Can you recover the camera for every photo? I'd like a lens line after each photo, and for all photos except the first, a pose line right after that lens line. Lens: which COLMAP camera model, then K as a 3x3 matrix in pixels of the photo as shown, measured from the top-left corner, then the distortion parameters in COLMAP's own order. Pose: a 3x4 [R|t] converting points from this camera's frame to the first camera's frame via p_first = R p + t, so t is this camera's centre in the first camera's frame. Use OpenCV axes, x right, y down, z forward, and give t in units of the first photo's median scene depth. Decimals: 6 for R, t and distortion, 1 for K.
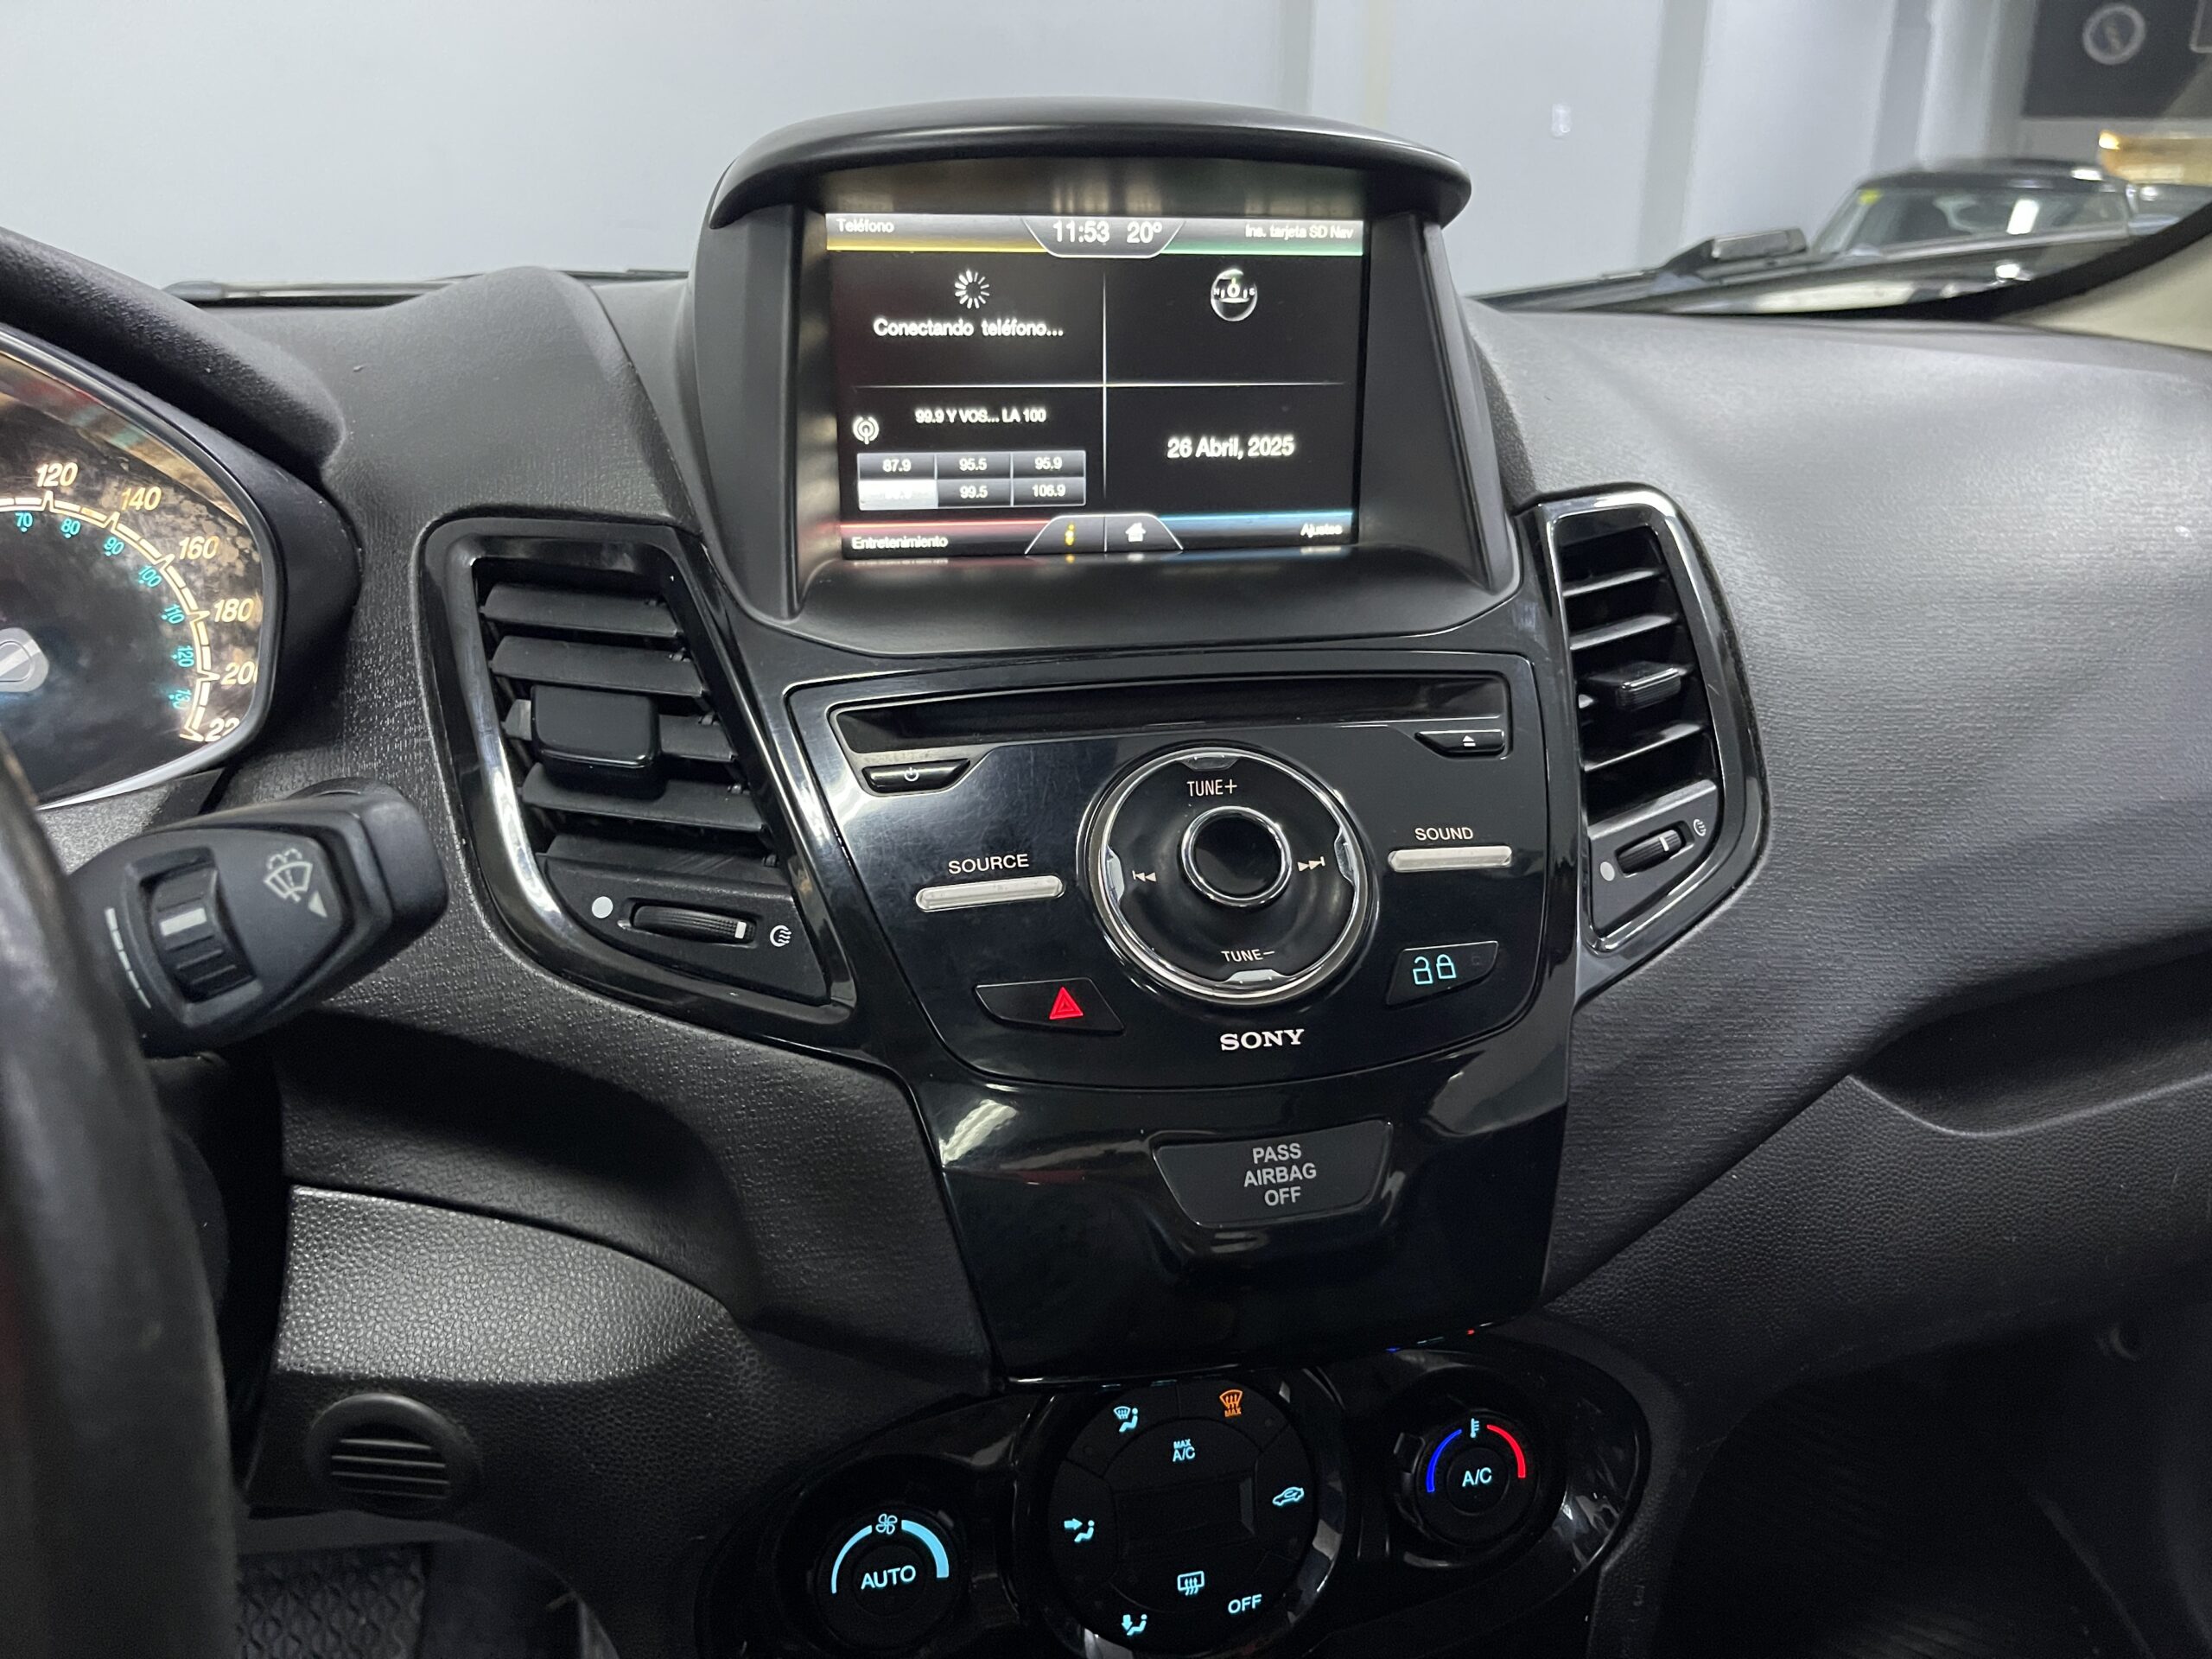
lens RADIAL K [[1720.1, 0, 1114.3], [0, 1720.1, 834.9], [0, 0, 1]] dist [0.035472, -0.049713]
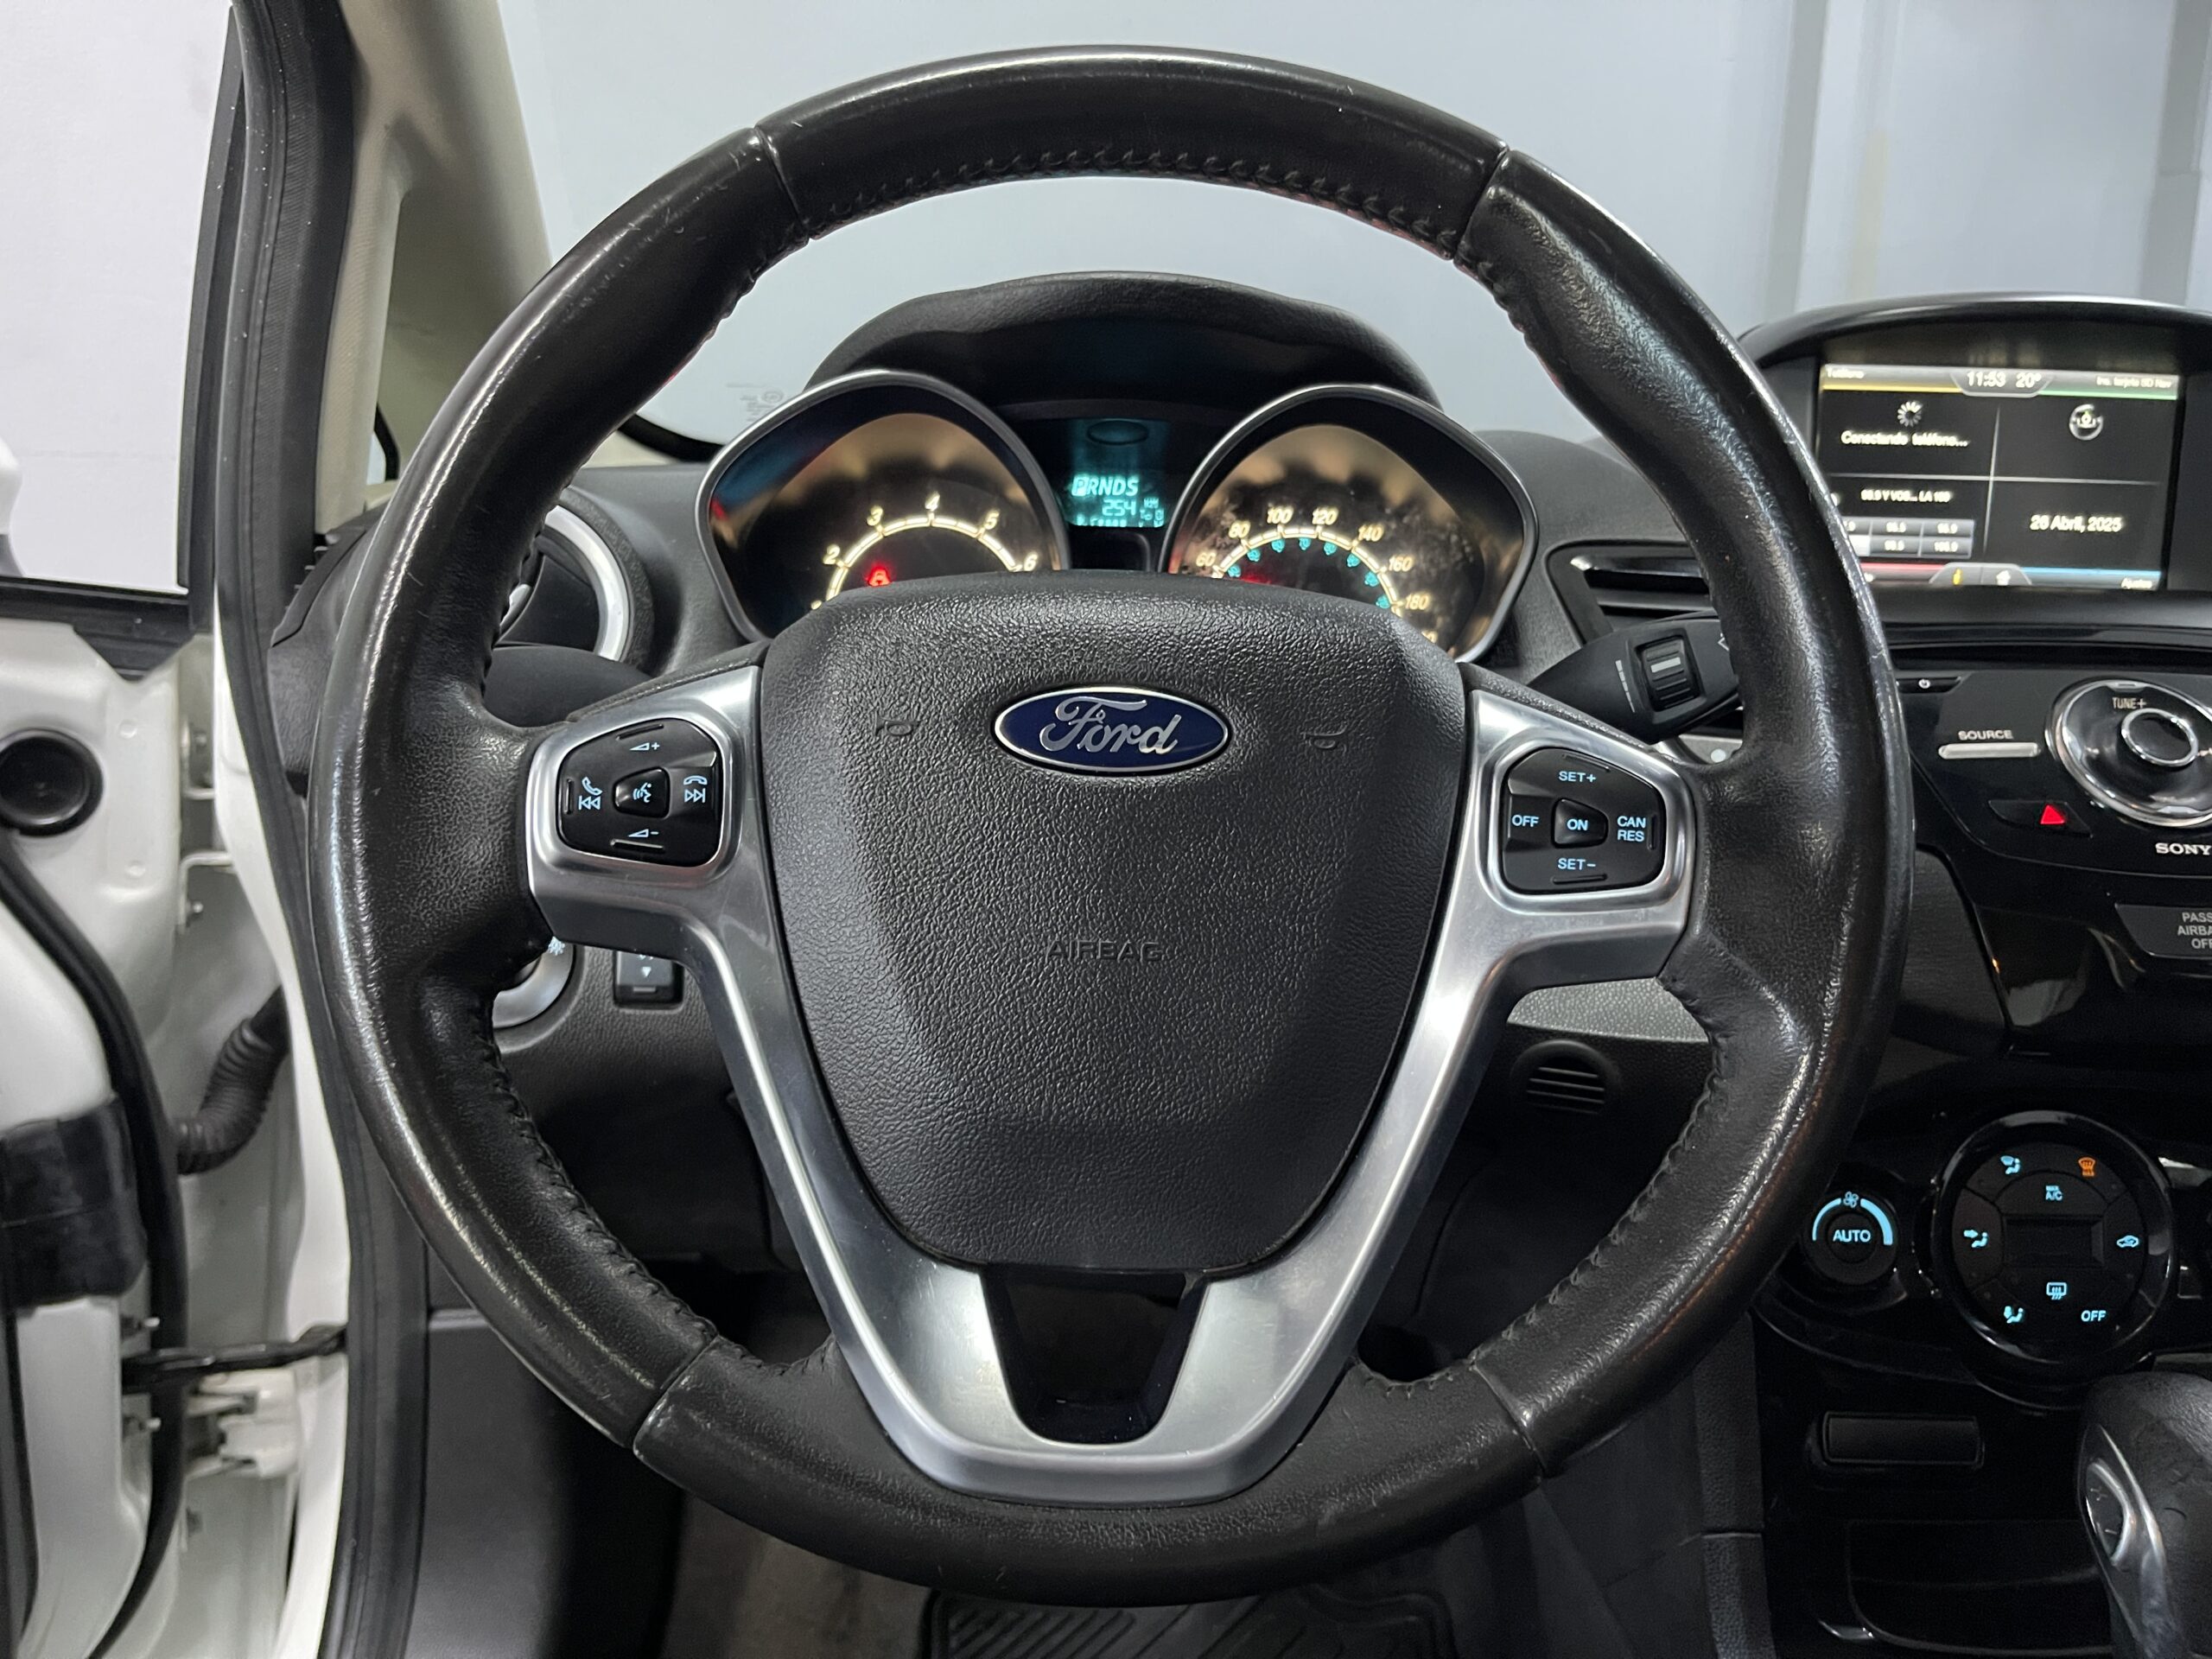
lens RADIAL K [[1720.1, 0, 1090.8], [0, 1720.1, 834.2], [0, 0, 1]] dist [0.035472, -0.049713]
pose [[0.972344, 0.057371, -0.226399, -0.425085], [-0.091148, 0.985707, -0.141681, 0.340561], [0.215035, 0.158399, 0.963675, -0.588413]]
